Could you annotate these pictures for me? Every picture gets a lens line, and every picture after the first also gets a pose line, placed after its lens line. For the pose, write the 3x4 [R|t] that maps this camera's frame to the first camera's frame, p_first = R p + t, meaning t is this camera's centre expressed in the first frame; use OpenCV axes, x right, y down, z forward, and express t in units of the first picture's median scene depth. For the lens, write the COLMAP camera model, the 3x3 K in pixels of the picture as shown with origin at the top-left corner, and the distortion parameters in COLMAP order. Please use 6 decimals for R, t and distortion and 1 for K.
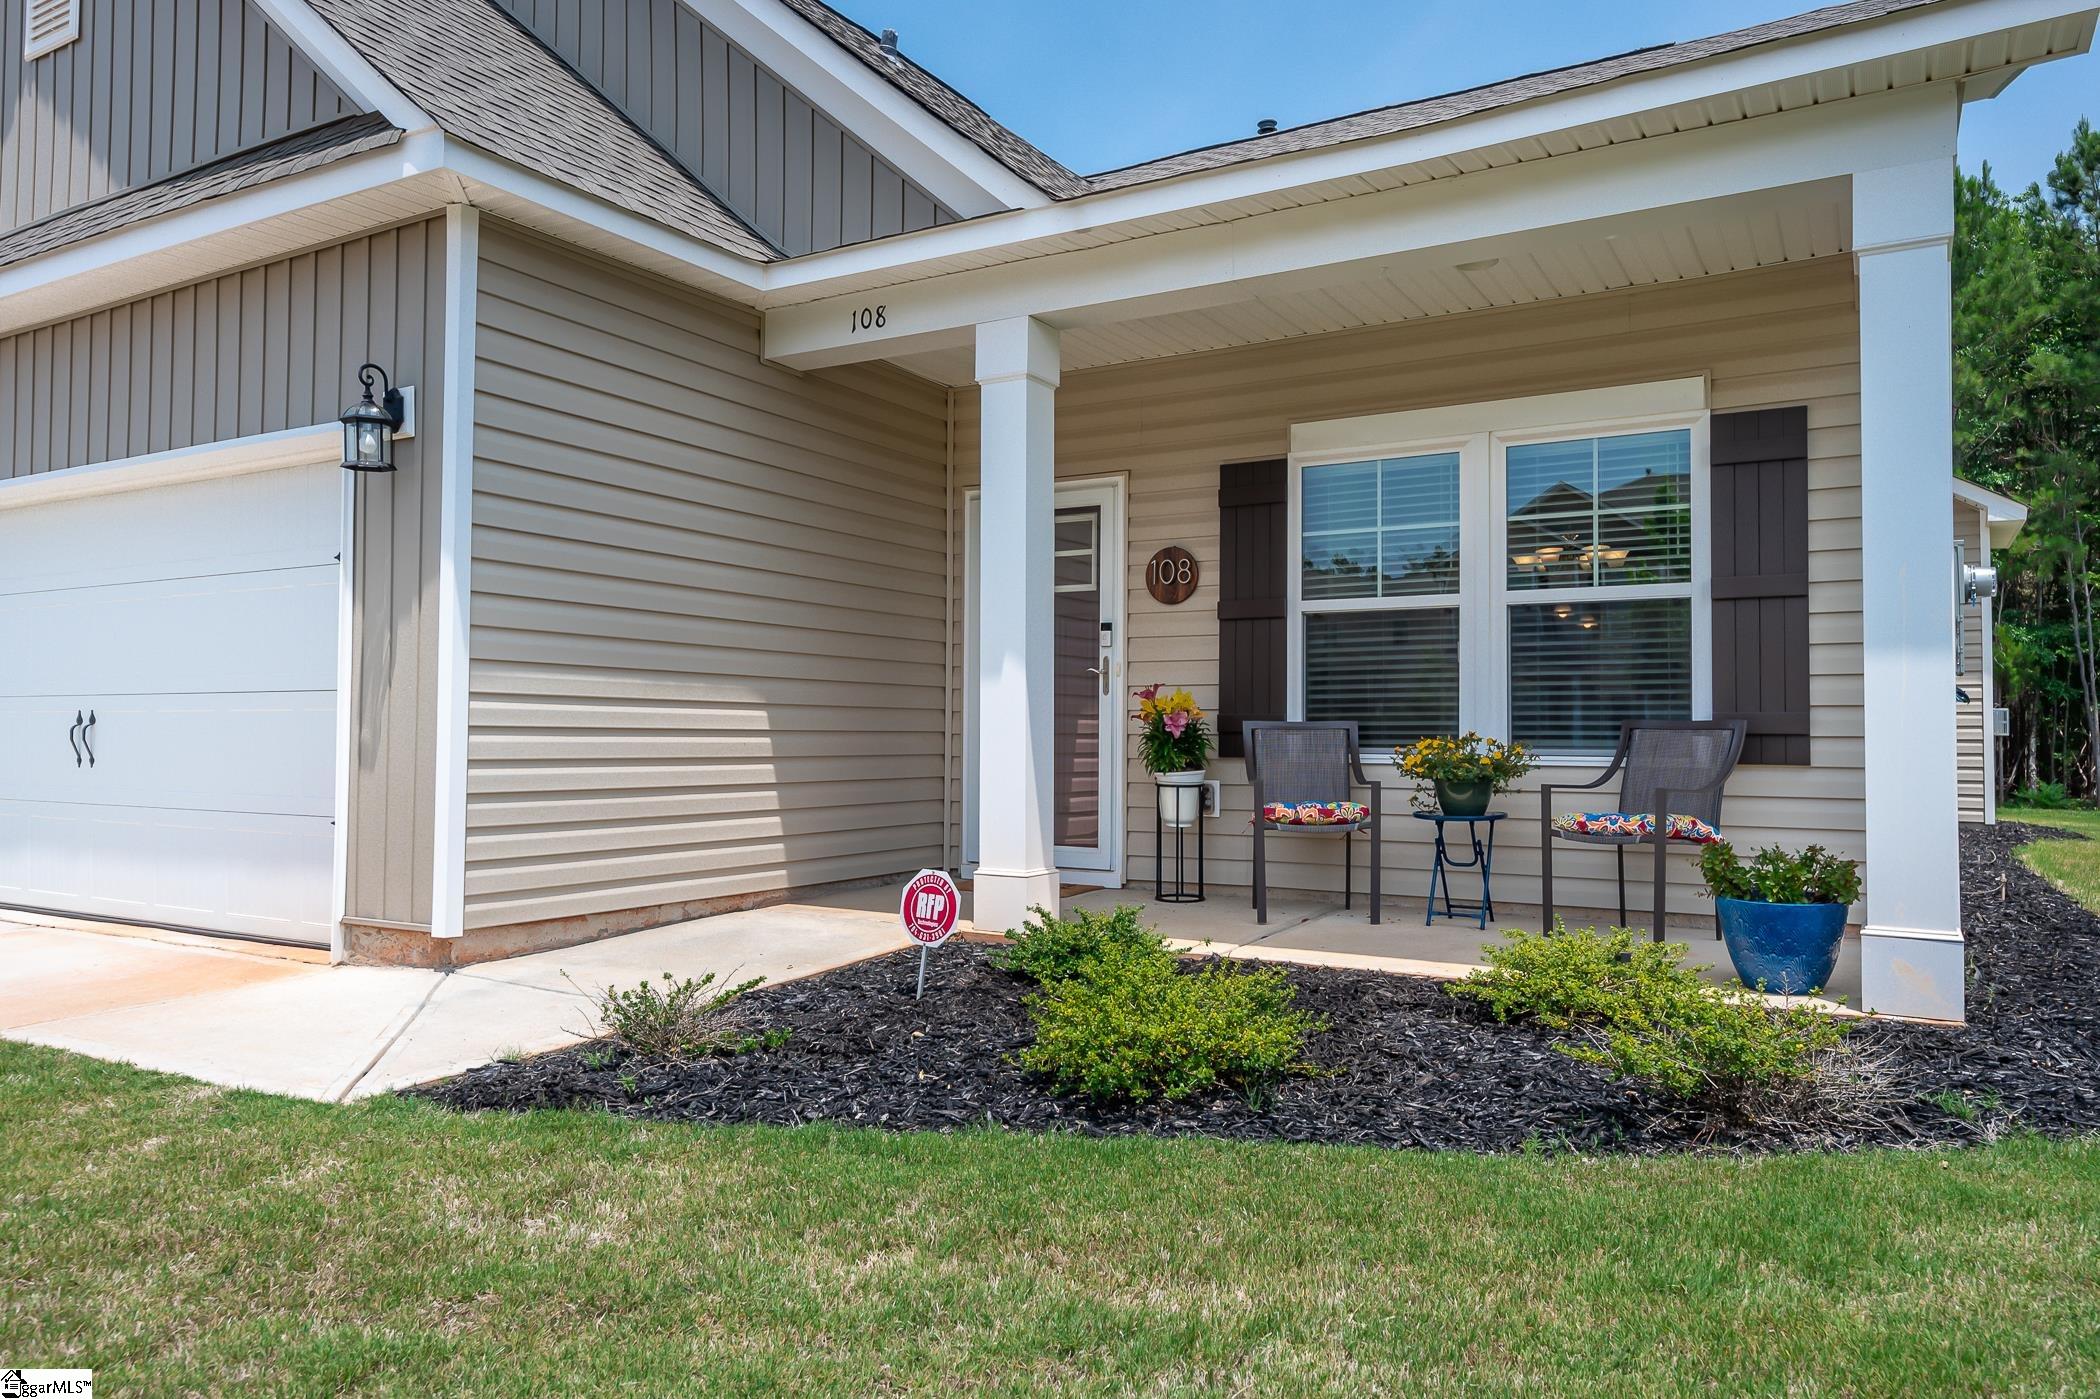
lens RADIAL K [[1420.0, 0, 1050.0], [0, 1420.0, 699.5], [0, 0, 1]] dist [0.003733, -0.000440]
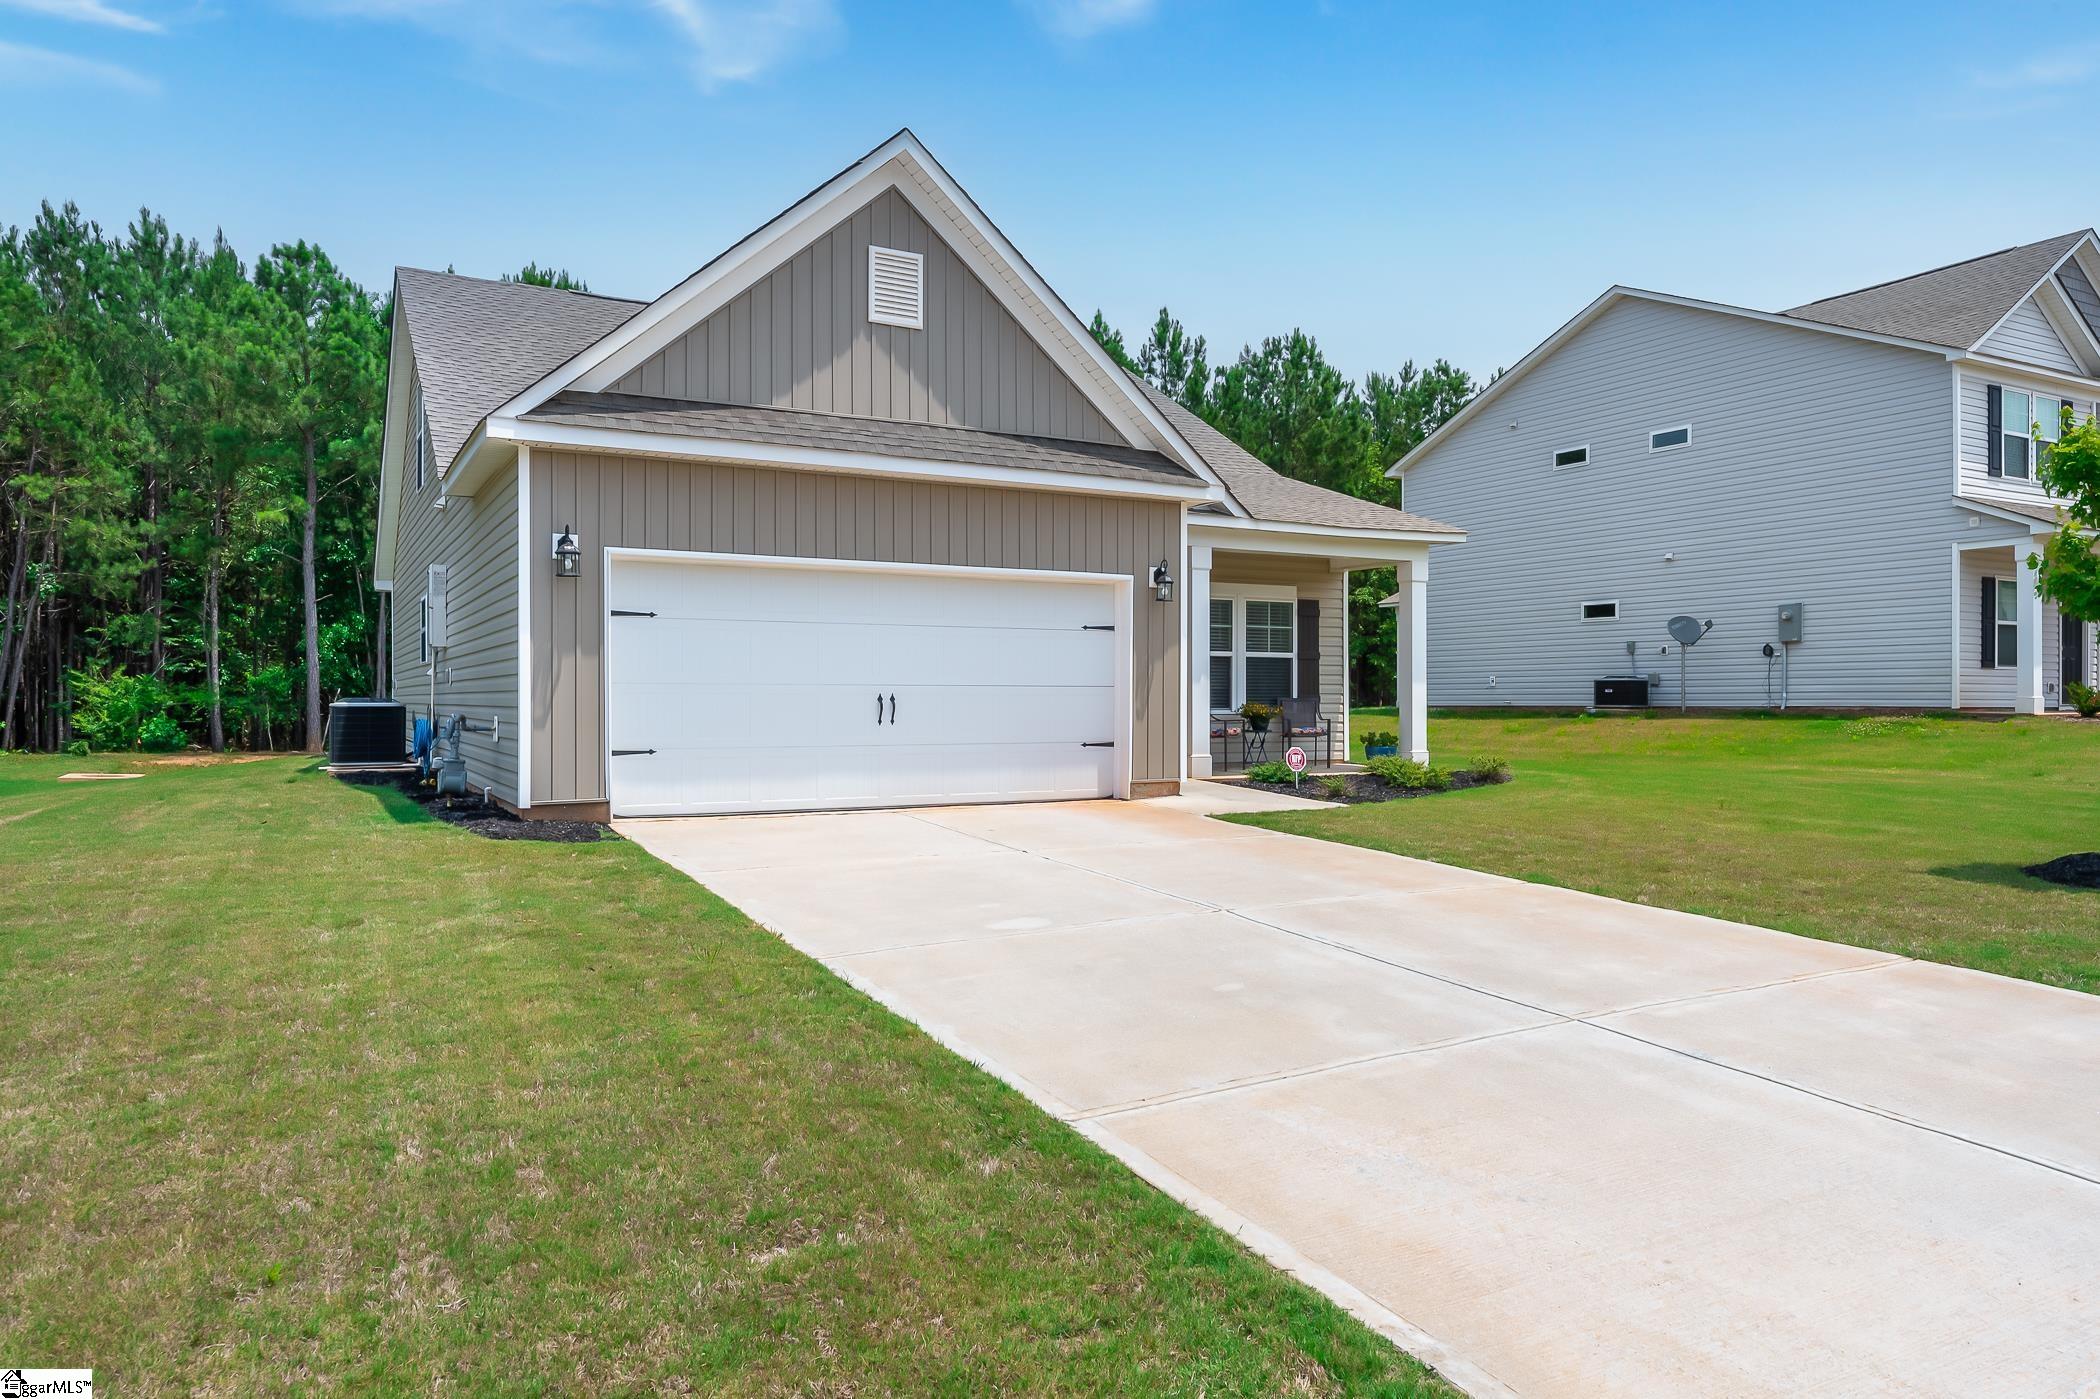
lens RADIAL K [[1370.7, 0, 1050.0], [0, 1370.7, 699.5], [0, 0, 1]] dist [0.002756, 0.000069]
pose [[0.522946, -0.002624, 0.852362, -2.239622], [-0.020551, 0.999666, 0.015686, -0.016971], [-0.852118, -0.025720, 0.522717, -0.094930]]
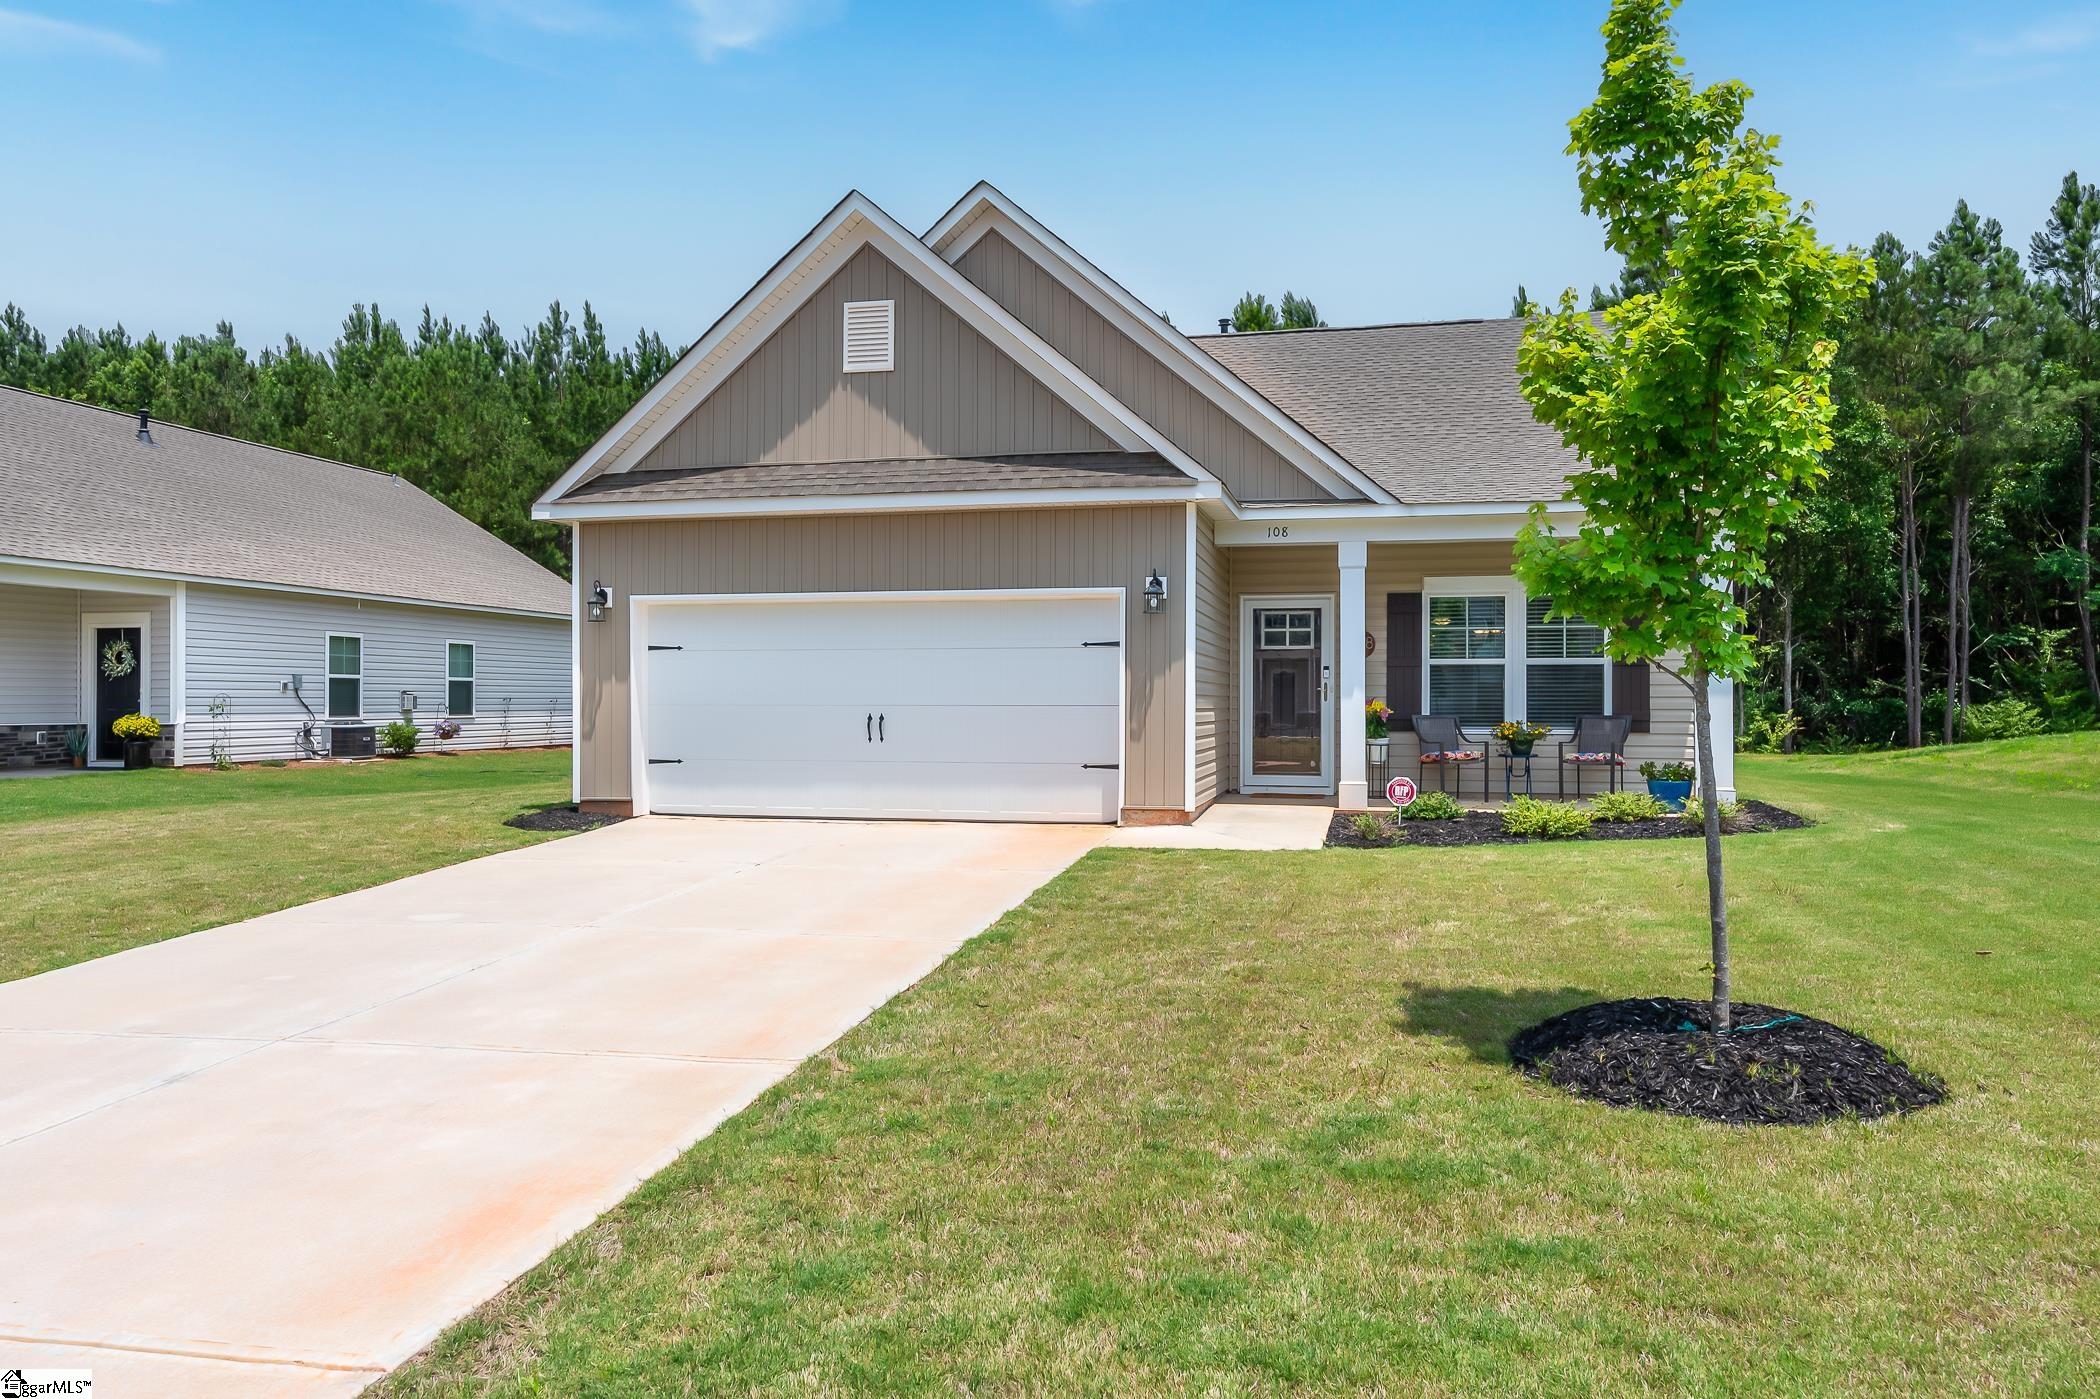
lens RADIAL K [[1420.0, 0, 1050.0], [0, 1420.0, 699.5], [0, 0, 1]] dist [0.003733, -0.000440]
pose [[0.957783, -0.002691, 0.287480, -1.103751], [-0.004708, 0.999675, 0.025042, -0.065273], [-0.287454, -0.025338, 0.957459, -1.006415]]
